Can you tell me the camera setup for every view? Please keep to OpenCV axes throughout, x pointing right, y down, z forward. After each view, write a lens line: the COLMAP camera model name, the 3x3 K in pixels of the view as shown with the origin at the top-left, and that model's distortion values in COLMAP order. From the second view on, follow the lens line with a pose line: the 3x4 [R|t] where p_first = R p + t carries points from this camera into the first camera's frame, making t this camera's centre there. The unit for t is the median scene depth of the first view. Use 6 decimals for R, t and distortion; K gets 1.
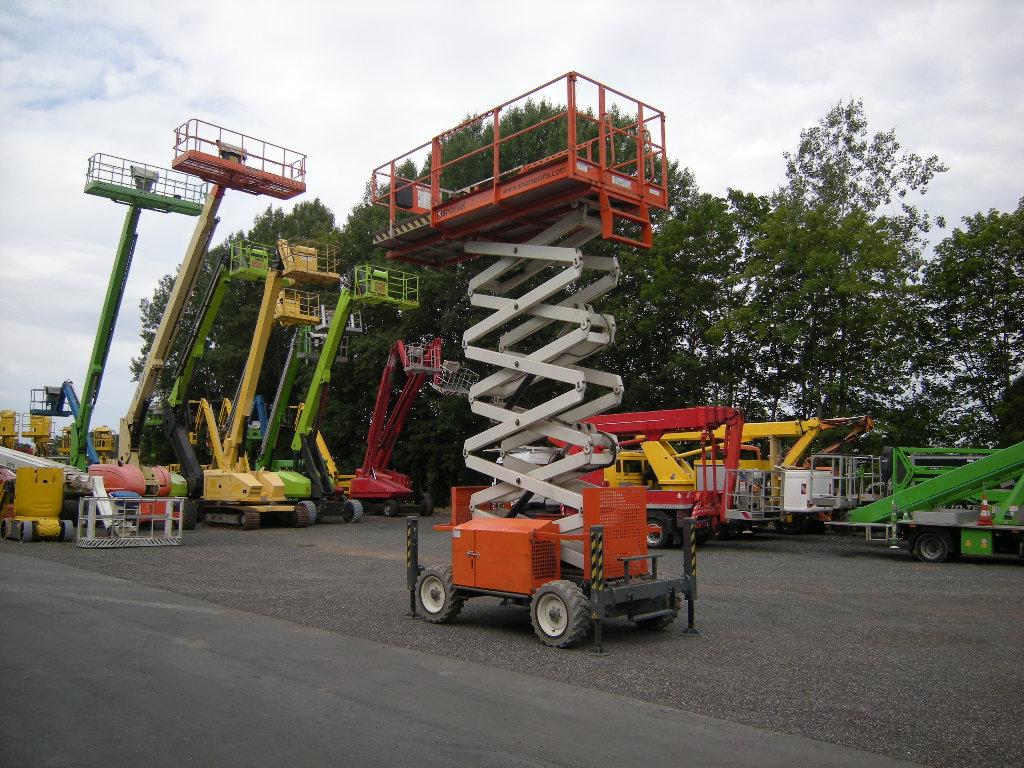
lens RADIAL K [[869.3, 0, 512.0], [0, 869.3, 384.0], [0, 0, 1]] dist [-0.001424, 0.000024]
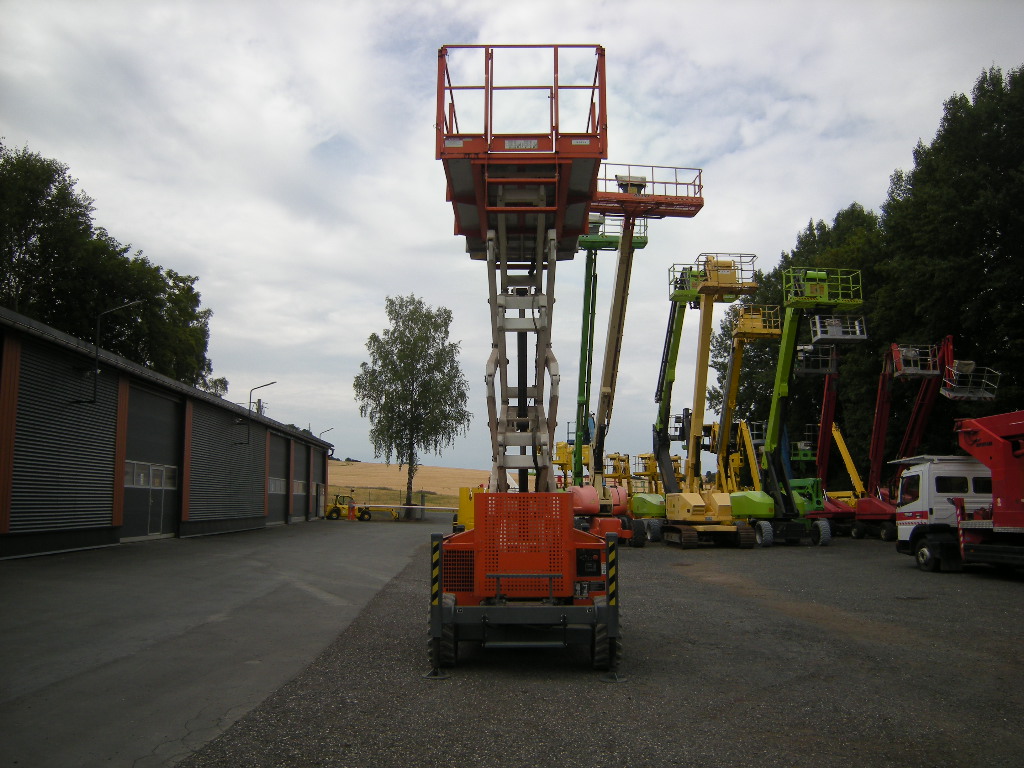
lens RADIAL K [[869.3, 0, 512.0], [0, 869.3, 384.0], [0, 0, 1]] dist [-0.001424, 0.000024]
pose [[0.781716, -0.085671, -0.617723, 0.151186], [0.069460, 0.996317, -0.050278, 0.012240], [0.619755, -0.003604, 0.784787, 0.073507]]
